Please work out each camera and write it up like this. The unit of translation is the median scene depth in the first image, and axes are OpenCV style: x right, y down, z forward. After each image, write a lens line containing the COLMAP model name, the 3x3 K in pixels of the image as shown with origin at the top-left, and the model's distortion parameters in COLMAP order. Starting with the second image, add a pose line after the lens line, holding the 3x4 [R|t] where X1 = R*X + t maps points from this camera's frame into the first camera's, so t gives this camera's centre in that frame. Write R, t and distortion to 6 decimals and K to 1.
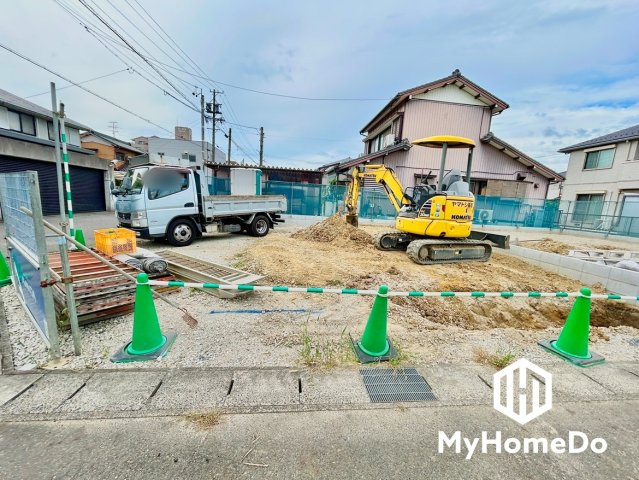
lens RADIAL K [[257.3, 0, 318.5], [0, 257.3, 238.4], [0, 0, 1]] dist [-0.000261, 0.000451]
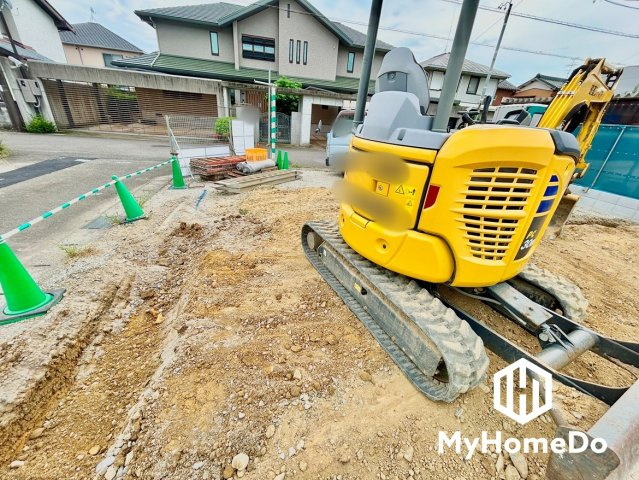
lens RADIAL K [[257.3, 0, 320.0], [0, 257.3, 237.9], [0, 0, 1]] dist [-0.000261, 0.000451]
pose [[0.097236, 0.380859, -0.919506, 0.503348], [-0.222492, 0.908821, 0.352905, -0.083073], [0.970073, 0.170268, 0.173108, 0.494370]]
